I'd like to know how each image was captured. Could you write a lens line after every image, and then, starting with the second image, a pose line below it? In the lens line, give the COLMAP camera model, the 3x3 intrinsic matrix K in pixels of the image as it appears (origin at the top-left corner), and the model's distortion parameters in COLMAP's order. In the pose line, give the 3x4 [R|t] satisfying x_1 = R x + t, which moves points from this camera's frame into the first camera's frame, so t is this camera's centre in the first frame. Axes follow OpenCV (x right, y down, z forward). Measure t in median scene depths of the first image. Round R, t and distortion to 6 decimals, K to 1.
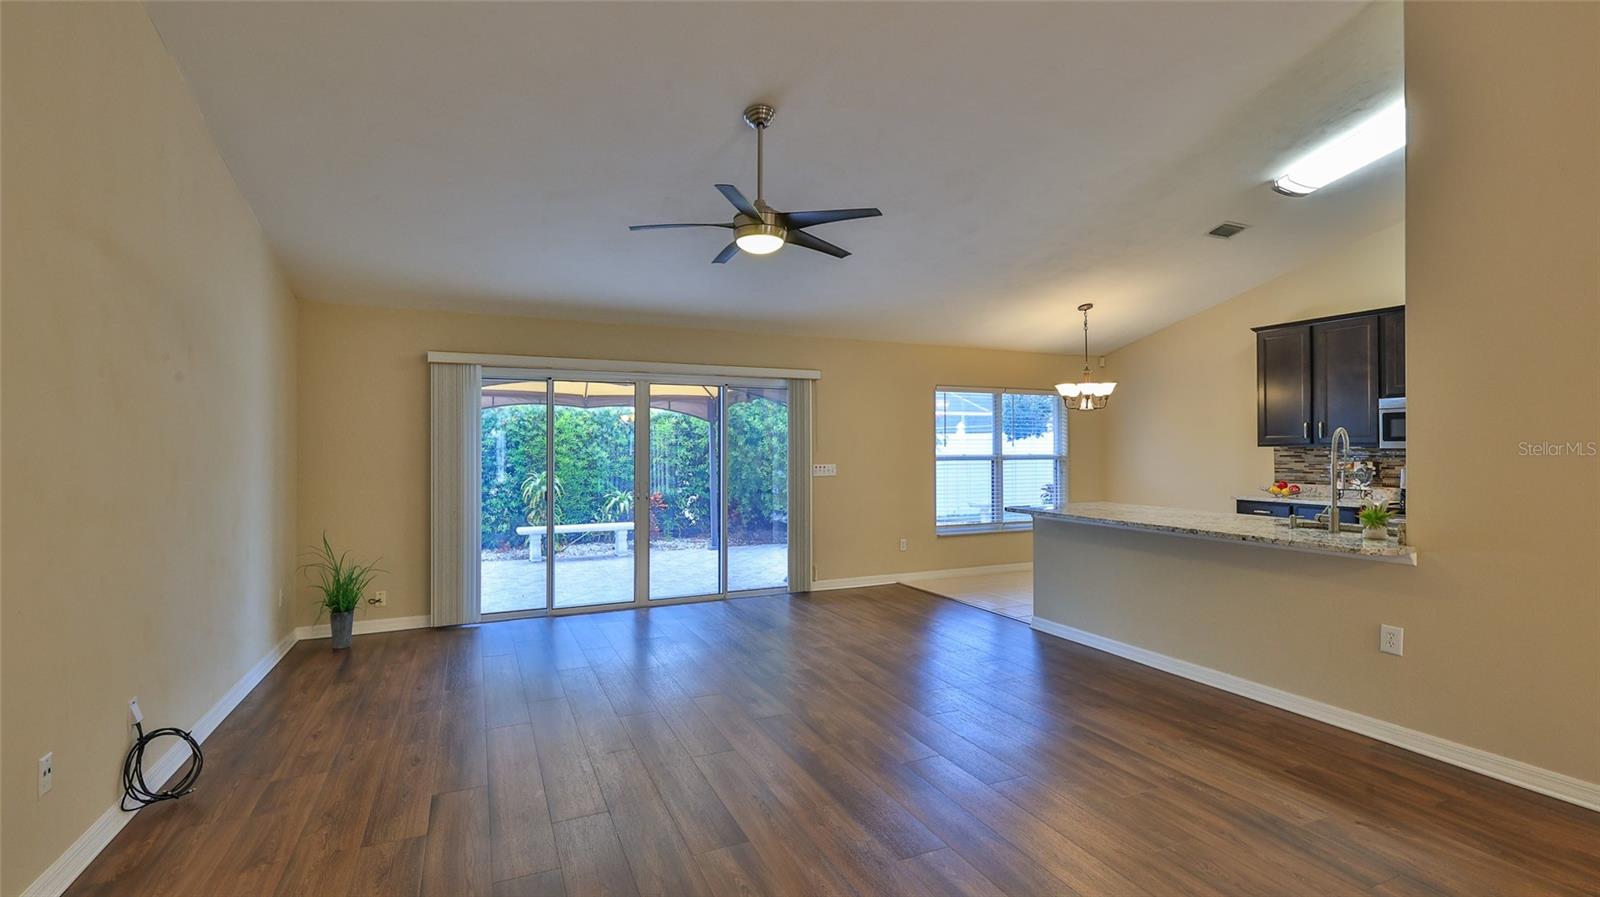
lens RADIAL K [[707.7, 0, 798.3], [0, 707.7, 439.9], [0, 0, 1]] dist [-0.002439, 0.001681]
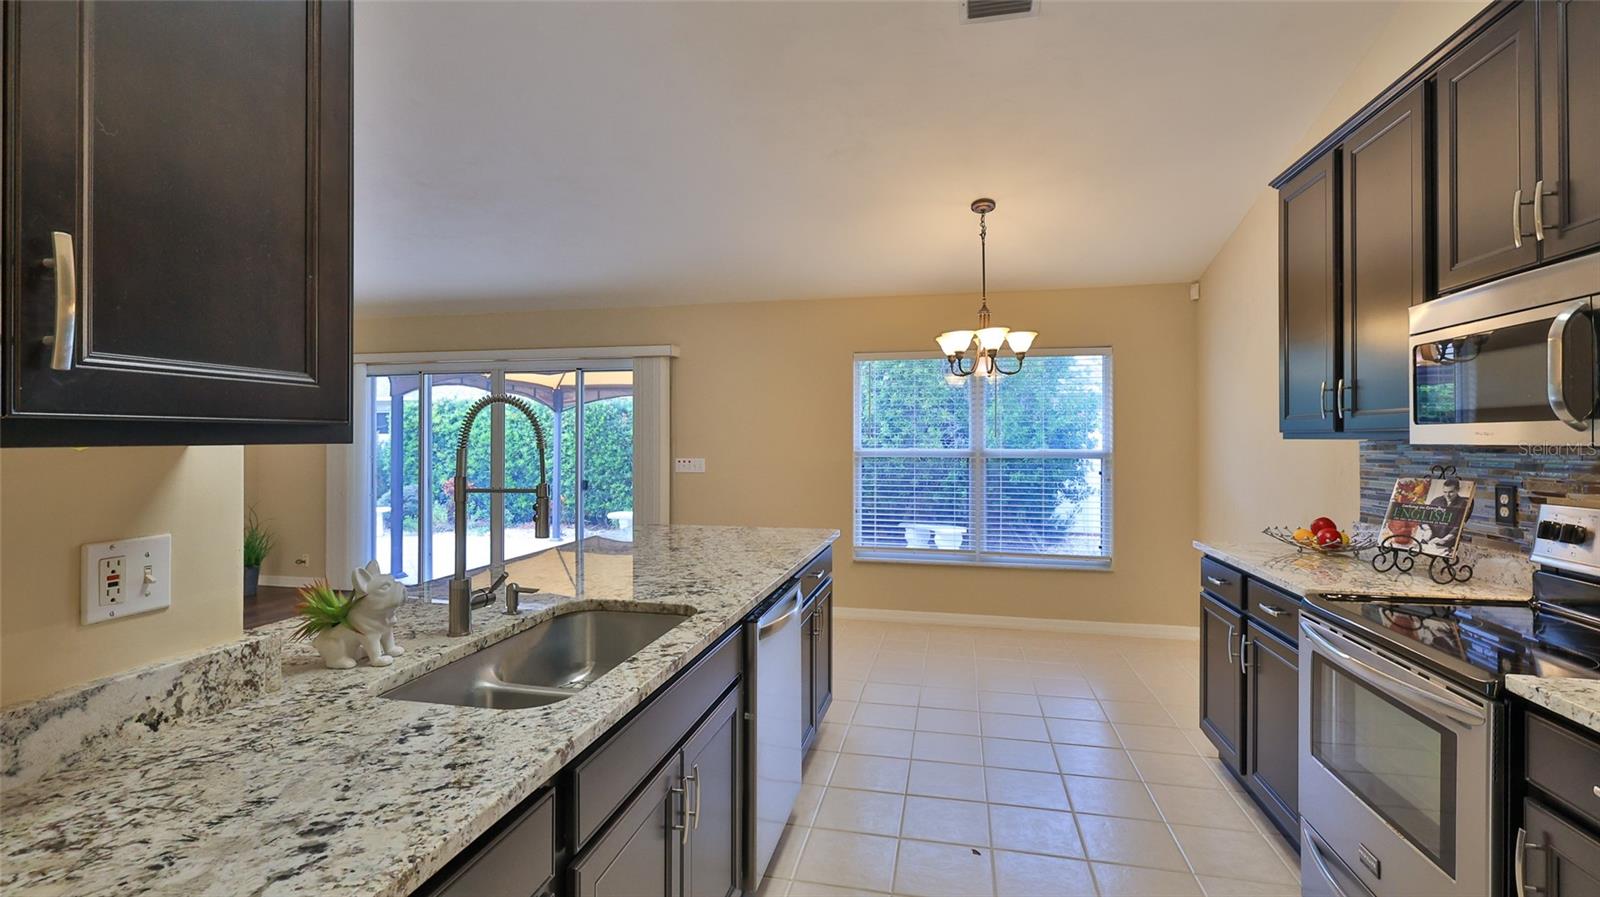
lens RADIAL K [[707.7, 0, 799.2], [0, 707.7, 437.2], [0, 0, 1]] dist [-0.002439, 0.001681]
pose [[0.798395, 0.002324, -0.602129, 0.646093], [0.003793, 0.999953, 0.008889, 0.003206], [0.602122, -0.009381, 0.798349, 0.425519]]
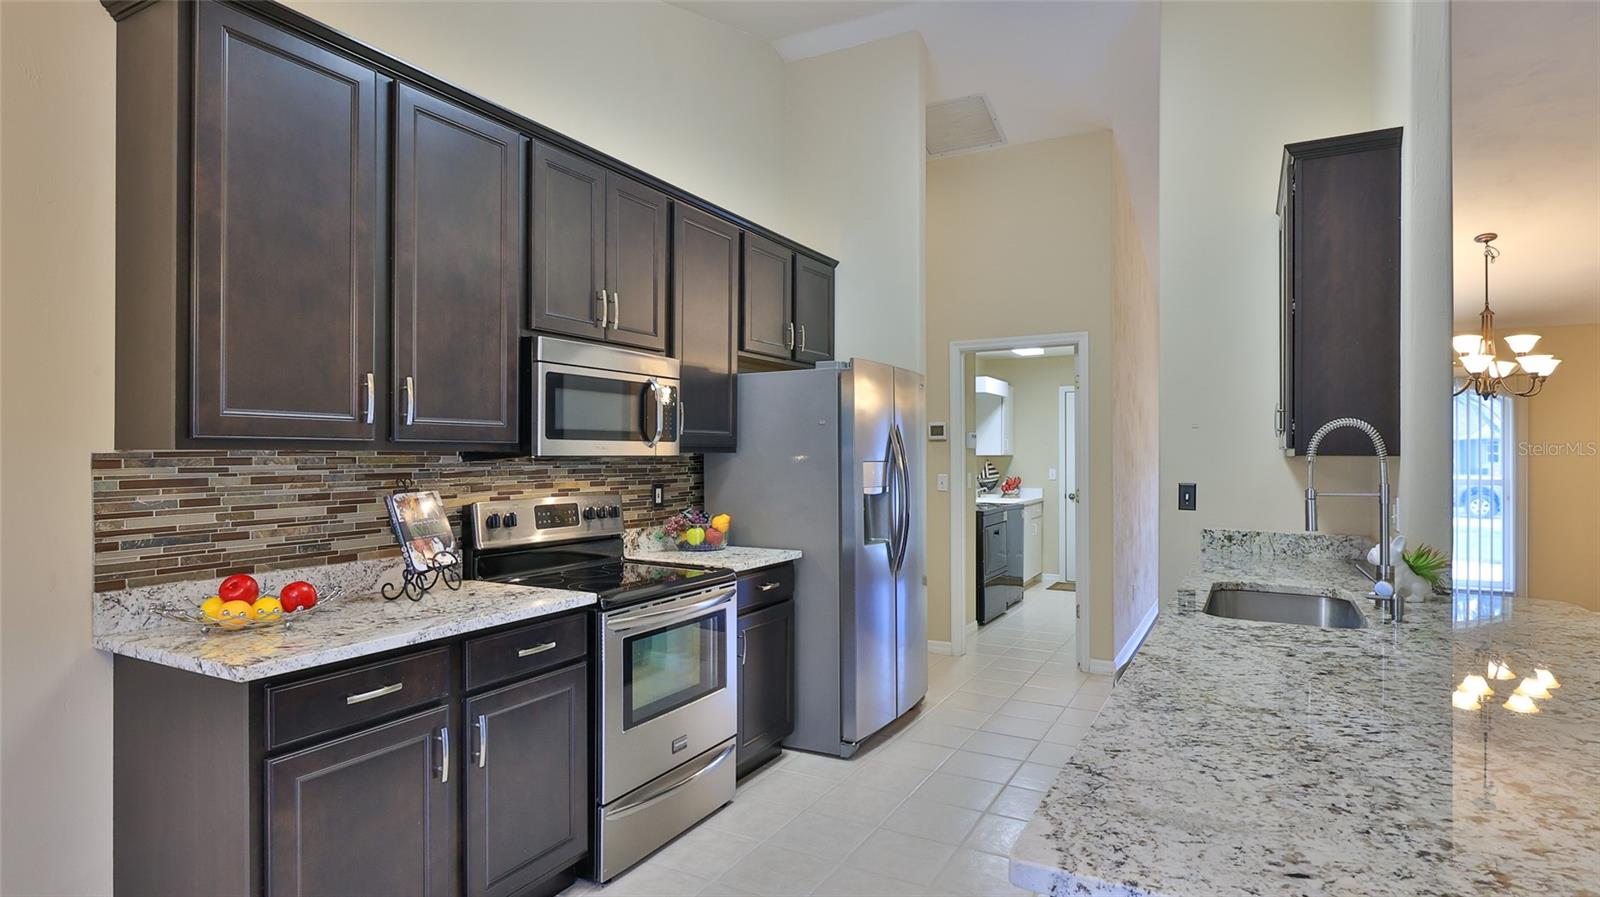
lens RADIAL K [[841.0, 0, 787.2], [0, 841.0, 444.5], [0, 0, 1]] dist [-0.001733, 0.003395]
pose [[-0.586874, 0.008060, 0.809638, 0.275289], [-0.010949, 0.999780, -0.017890, 0.010242], [-0.809604, -0.019364, -0.586657, 0.957837]]
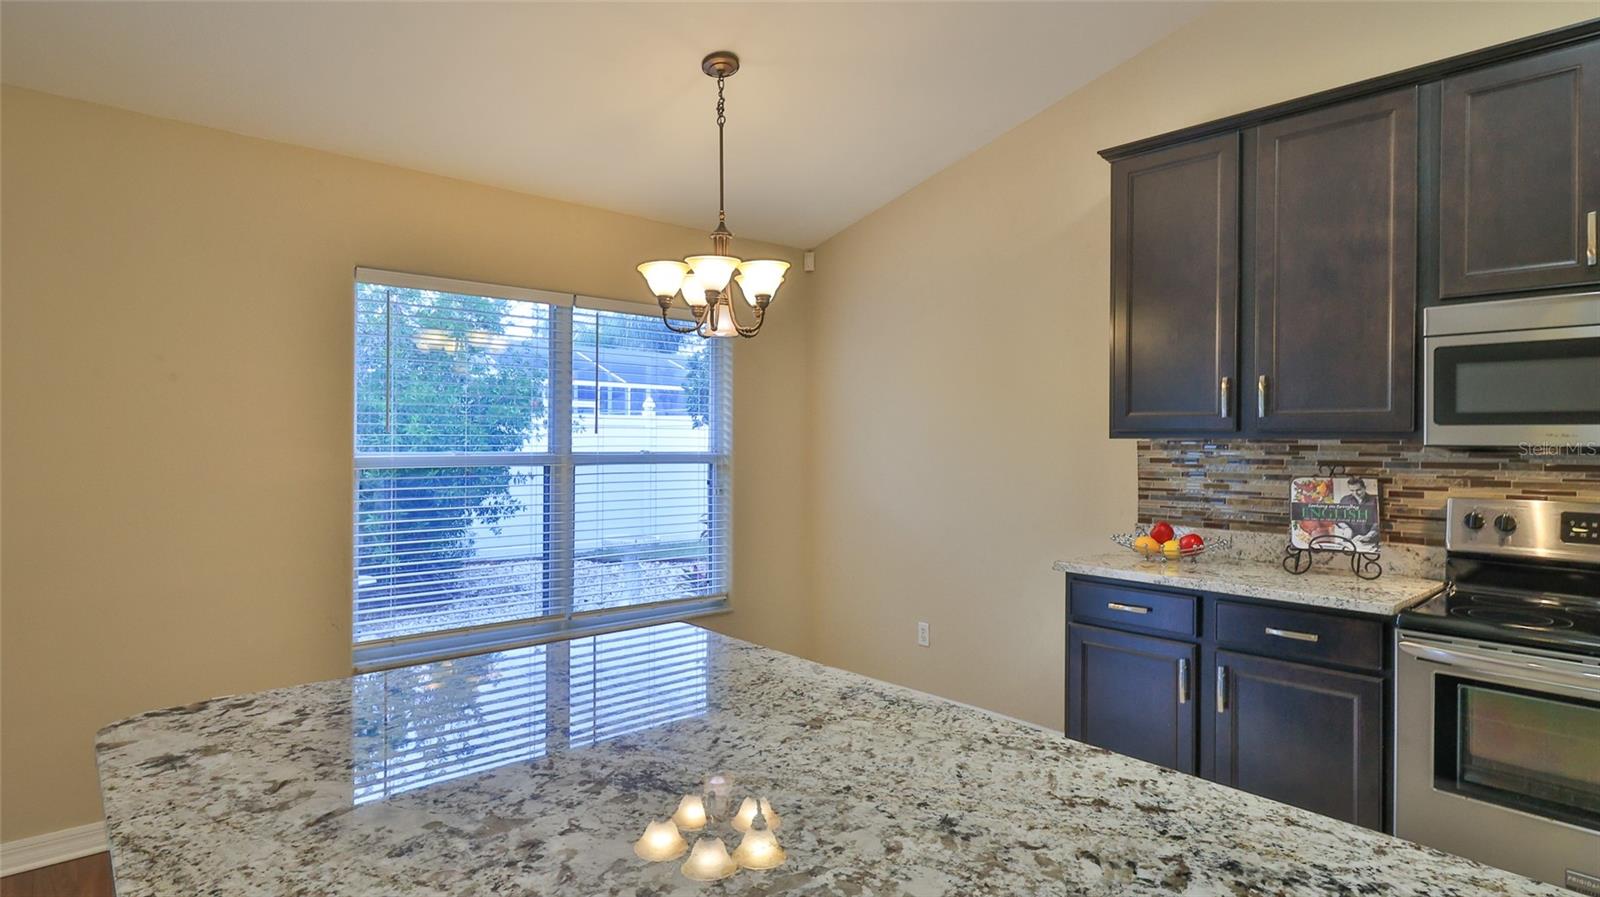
lens RADIAL K [[841.0, 0, 808.8], [0, 841.0, 438.2], [0, 0, 1]] dist [-0.001733, 0.003395]
pose [[0.954018, 0.008368, 0.299632, 0.319159], [-0.011668, 0.999889, 0.009227, 0.006709], [-0.299522, -0.012299, 0.954010, 0.557376]]
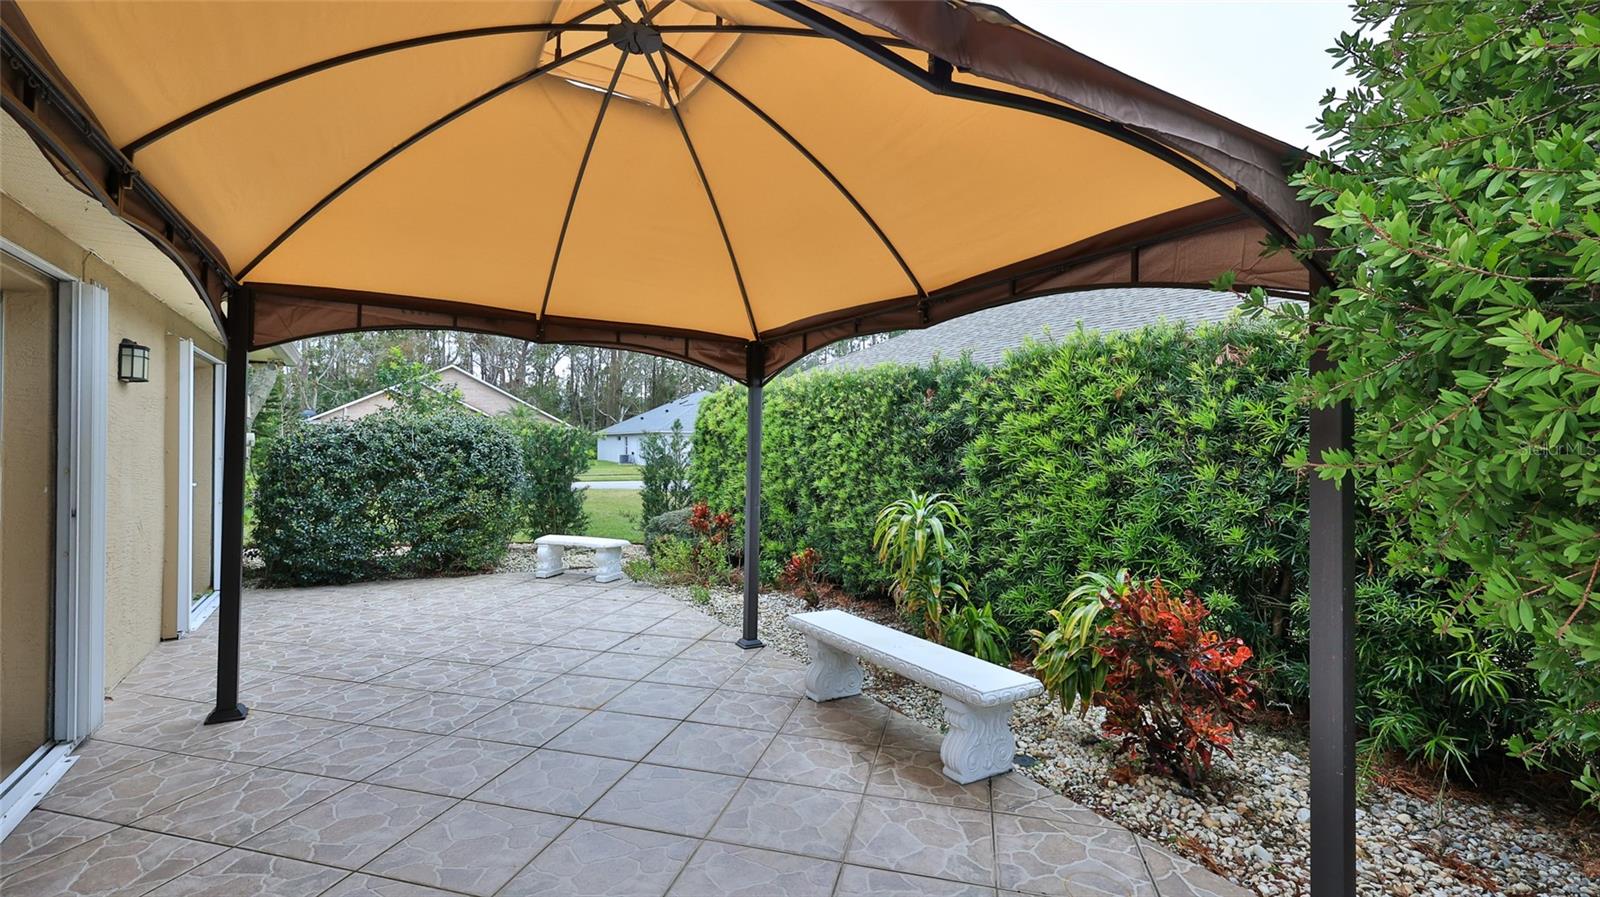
lens RADIAL K [[707.7, 0, 791.5], [0, 707.7, 437.6], [0, 0, 1]] dist [-0.002439, 0.001681]
pose [[0.110707, -0.009155, -0.993811, 0.083276], [0.002192, 0.999957, -0.008968, 0.021486], [0.993851, -0.001185, 0.110722, 1.273154]]
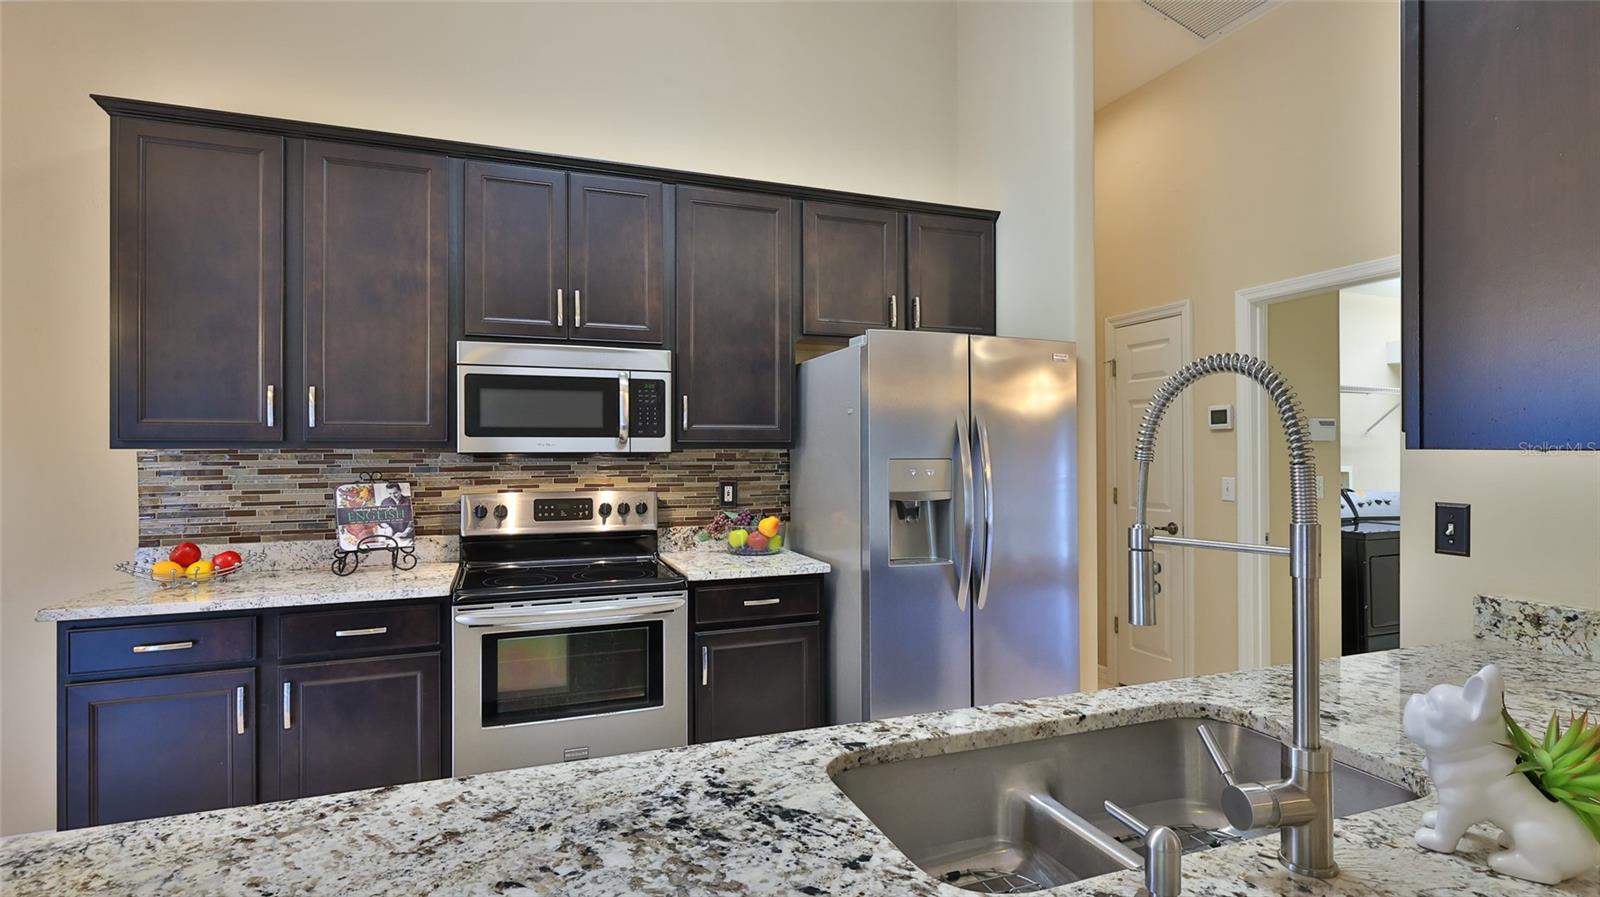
lens RADIAL K [[768.3, 0, 791.6], [0, 768.3, 446.6], [0, 0, 1]] dist [0.006056, -0.002342]
pose [[0.073813, 0.005400, 0.997257, 0.288960], [-0.009782, 0.999941, -0.004691, 0.006823], [-0.997224, -0.009409, 0.073862, 0.616166]]
